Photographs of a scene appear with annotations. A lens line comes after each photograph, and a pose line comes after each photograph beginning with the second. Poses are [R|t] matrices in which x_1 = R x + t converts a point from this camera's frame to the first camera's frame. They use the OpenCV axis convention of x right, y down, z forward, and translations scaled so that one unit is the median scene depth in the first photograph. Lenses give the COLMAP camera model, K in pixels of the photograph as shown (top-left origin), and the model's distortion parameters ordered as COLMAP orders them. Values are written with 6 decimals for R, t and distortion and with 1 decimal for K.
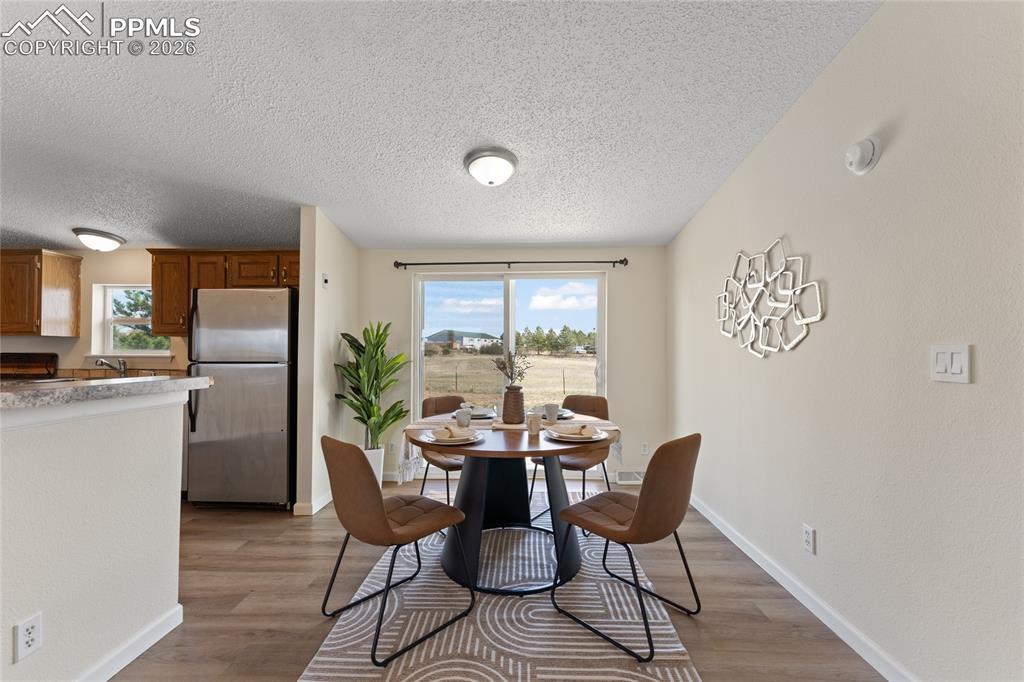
lens RADIAL K [[415.2, 0, 507.0], [0, 415.2, 348.6], [0, 0, 1]] dist [-0.000775, 0.000519]
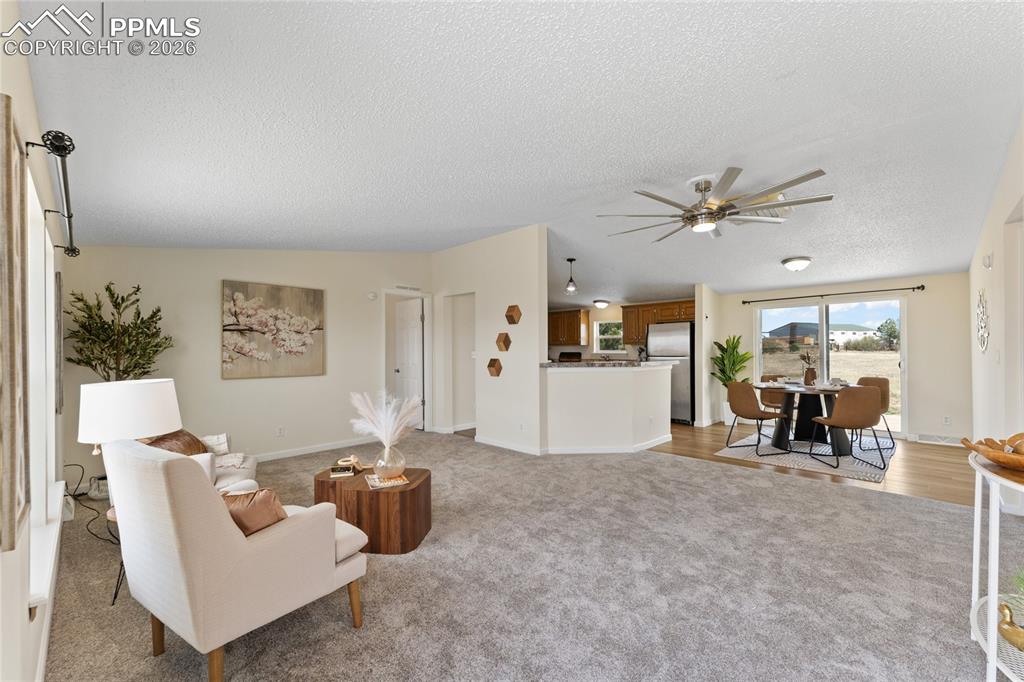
lens RADIAL K [[415.2, 0, 509.1], [0, 415.2, 347.7], [0, 0, 1]] dist [-0.000775, 0.000519]
pose [[0.731890, -0.010332, -0.681345, 0.230198], [0.013418, 0.999910, -0.000748, -0.020526], [0.681291, -0.008595, 0.731962, -1.088954]]
